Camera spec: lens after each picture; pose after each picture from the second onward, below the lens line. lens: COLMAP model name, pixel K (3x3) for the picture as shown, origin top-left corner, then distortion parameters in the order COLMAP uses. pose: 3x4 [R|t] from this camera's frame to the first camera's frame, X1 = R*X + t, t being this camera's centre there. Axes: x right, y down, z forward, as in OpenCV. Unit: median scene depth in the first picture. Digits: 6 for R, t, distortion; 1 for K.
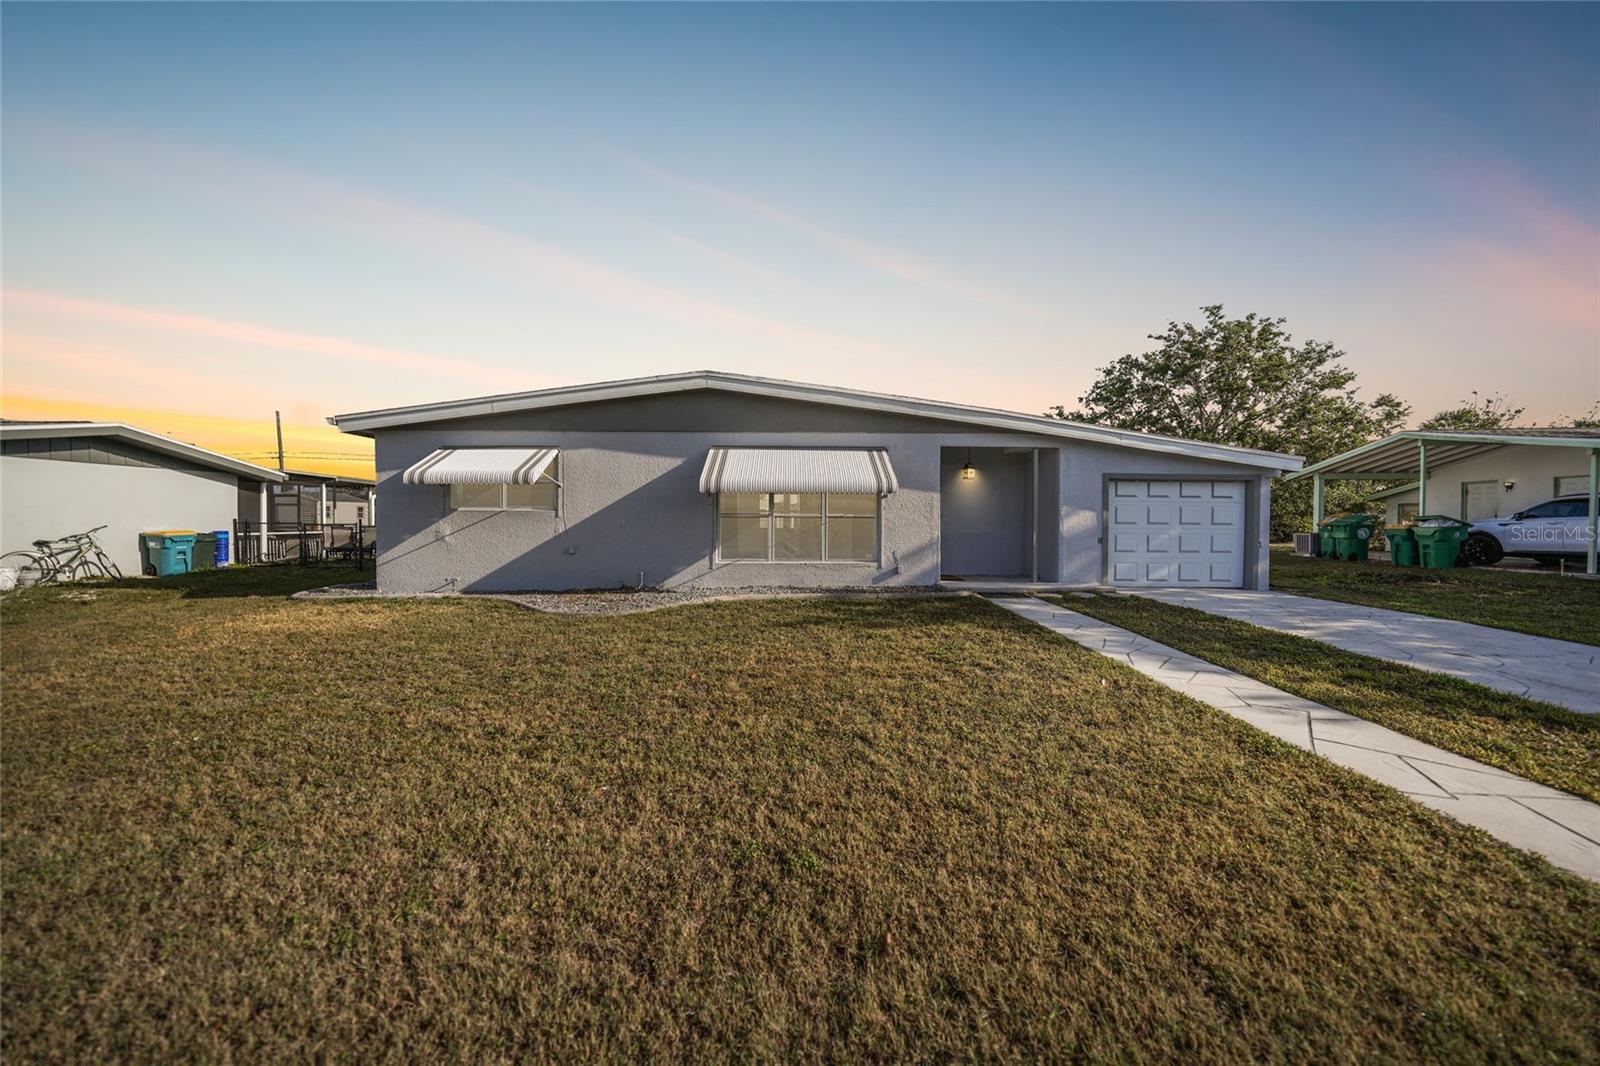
lens RADIAL K [[565.0, 0, 798.5], [0, 565.0, 533.4], [0, 0, 1]] dist [-0.002232, 0.000379]
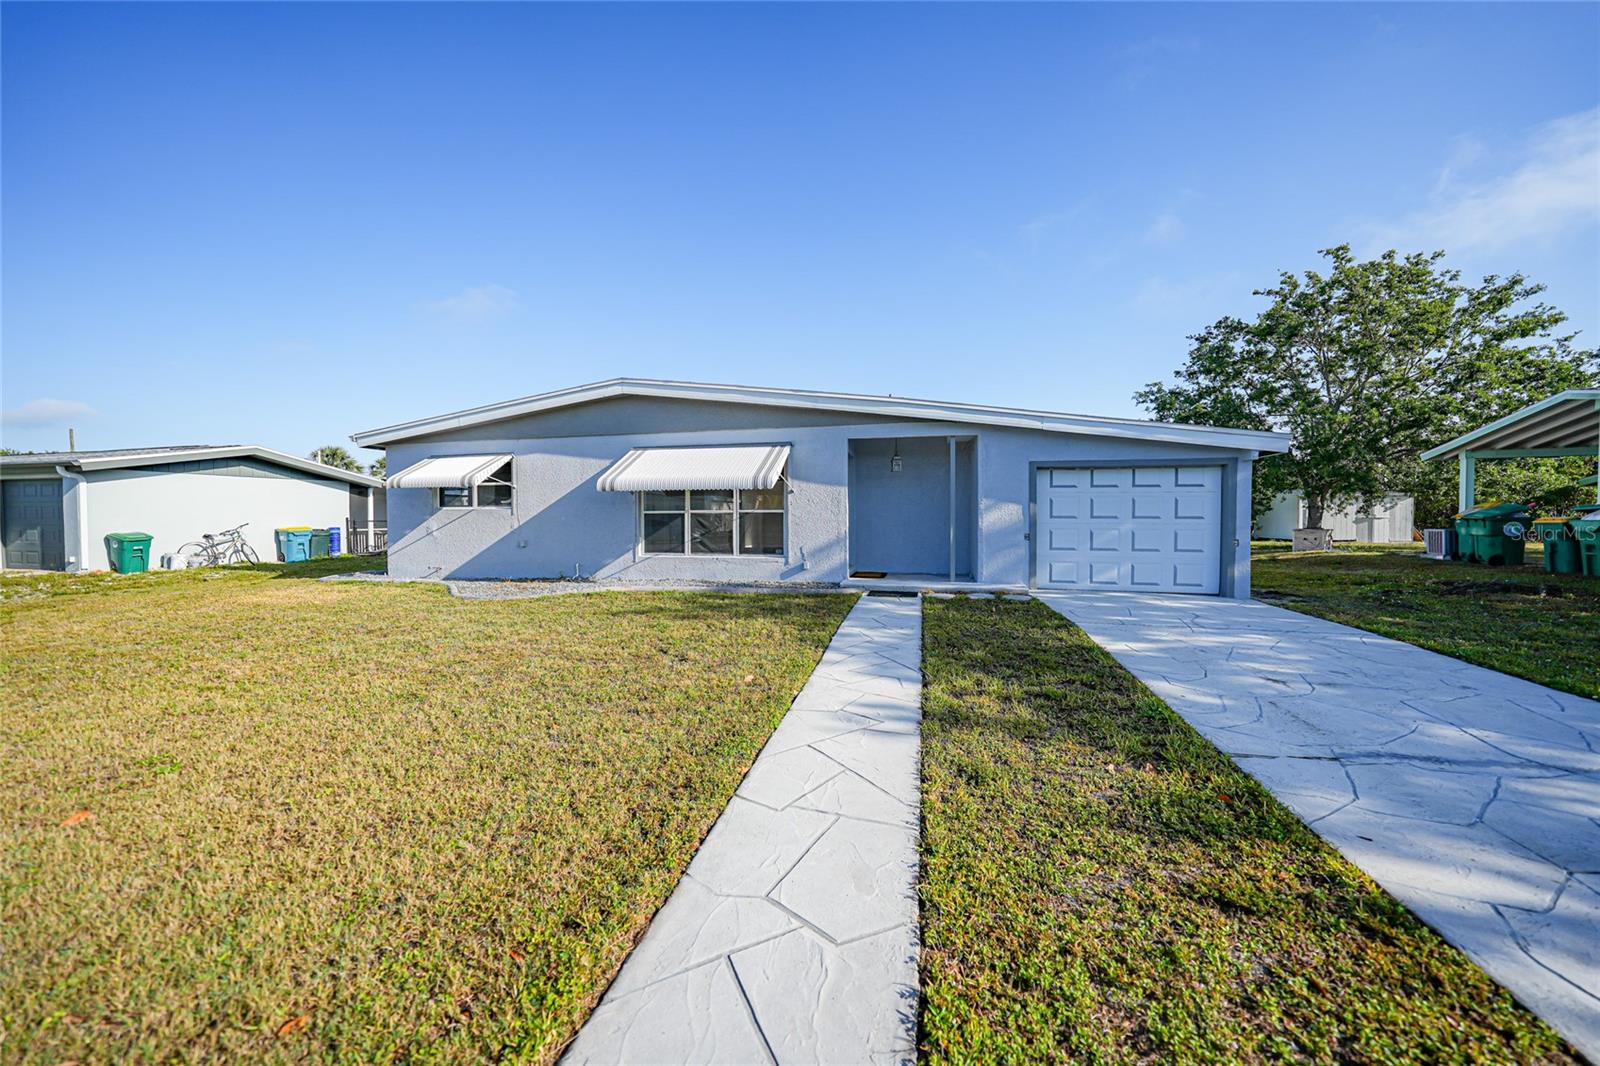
lens RADIAL K [[565.0, 0, 741.3], [0, 565.0, 523.3], [0, 0, 1]] dist [-0.002232, 0.000379]
pose [[0.966075, -0.002678, -0.258248, 0.314373], [-0.000398, 0.999930, -0.011856, 0.001958], [0.258262, 0.011556, 0.966006, 0.020002]]
